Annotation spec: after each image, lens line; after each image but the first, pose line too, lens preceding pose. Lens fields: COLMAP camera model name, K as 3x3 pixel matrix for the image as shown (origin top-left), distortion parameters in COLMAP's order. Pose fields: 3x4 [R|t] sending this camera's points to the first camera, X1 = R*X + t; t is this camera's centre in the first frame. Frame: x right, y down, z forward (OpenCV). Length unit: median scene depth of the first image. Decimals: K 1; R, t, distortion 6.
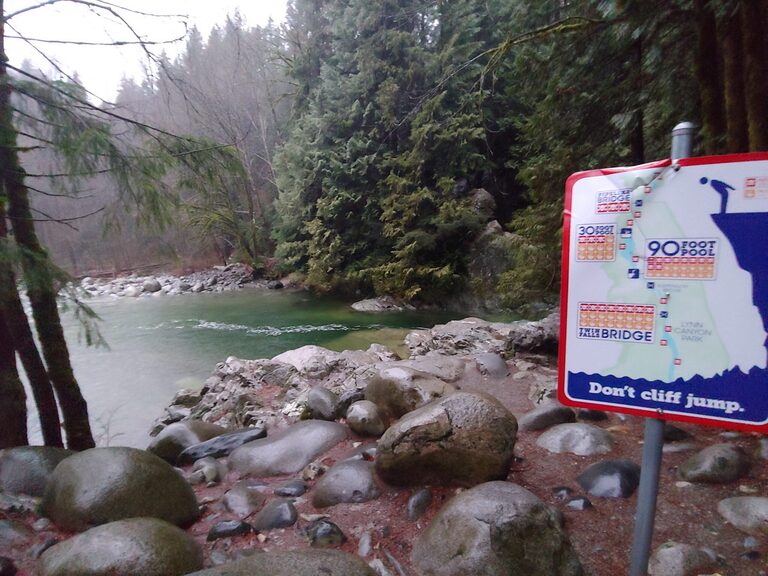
lens RADIAL K [[387.8, 0, 386.5], [0, 387.8, 287.4], [0, 0, 1]] dist [-0.005923, -0.002179]
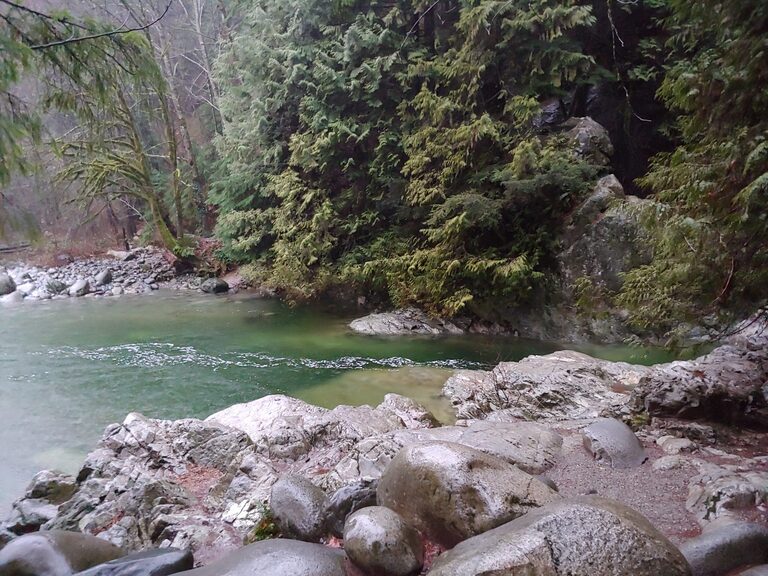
lens RADIAL K [[680.2, 0, 383.9], [0, 680.2, 291.4], [0, 0, 1]] dist [0.087943, -0.167340]
pose [[0.999209, 0.015535, -0.036609, -0.005200], [-0.015623, 0.999876, -0.002139, 0.000097], [0.036571, 0.002709, 0.999327, 0.018717]]
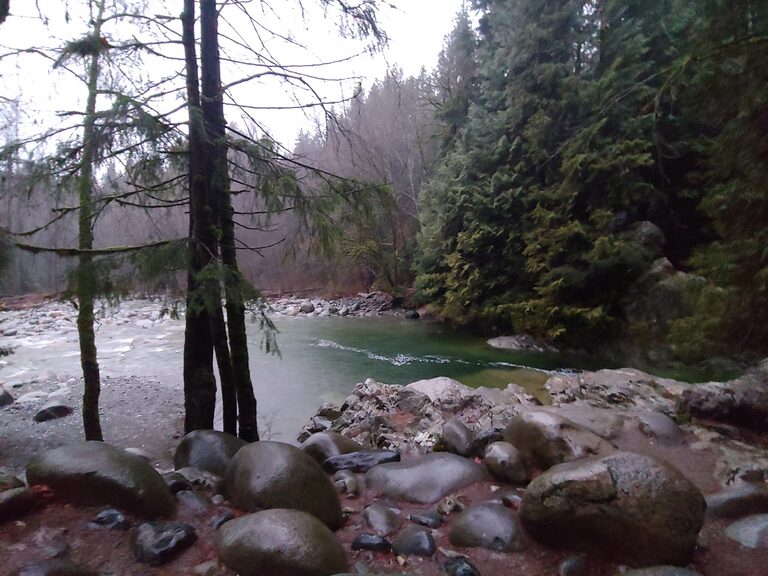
lens RADIAL K [[387.8, 0, 386.5], [0, 387.8, 287.4], [0, 0, 1]] dist [-0.005923, -0.002179]
pose [[0.939905, 0.049557, -0.337822, -0.007653], [-0.077977, 0.994418, -0.071075, 0.001836], [0.332414, 0.093147, 0.938523, -0.003953]]
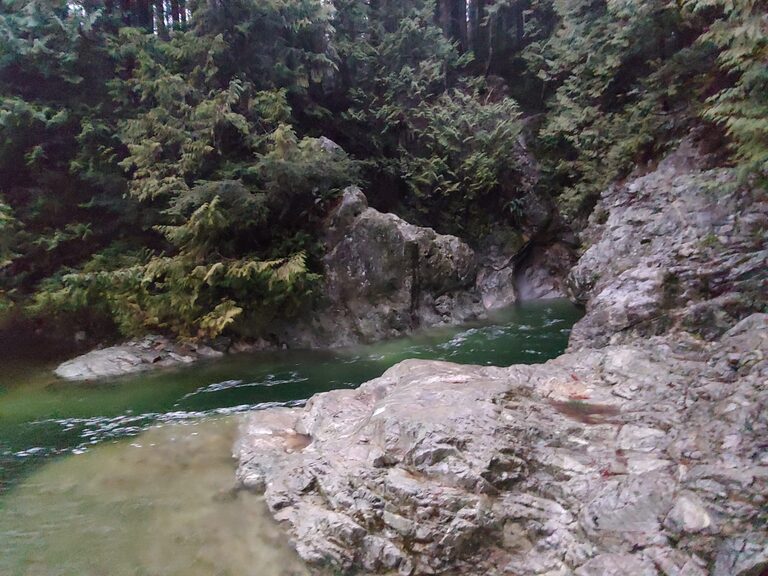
lens RADIAL K [[387.8, 0, 386.5], [0, 387.8, 287.4], [0, 0, 1]] dist [-0.005923, -0.002179]
pose [[0.840642, -0.065951, 0.537560, -0.010184], [0.103431, 0.993839, -0.039816, 0.016570], [-0.531622, 0.089071, 0.842285, 0.647298]]
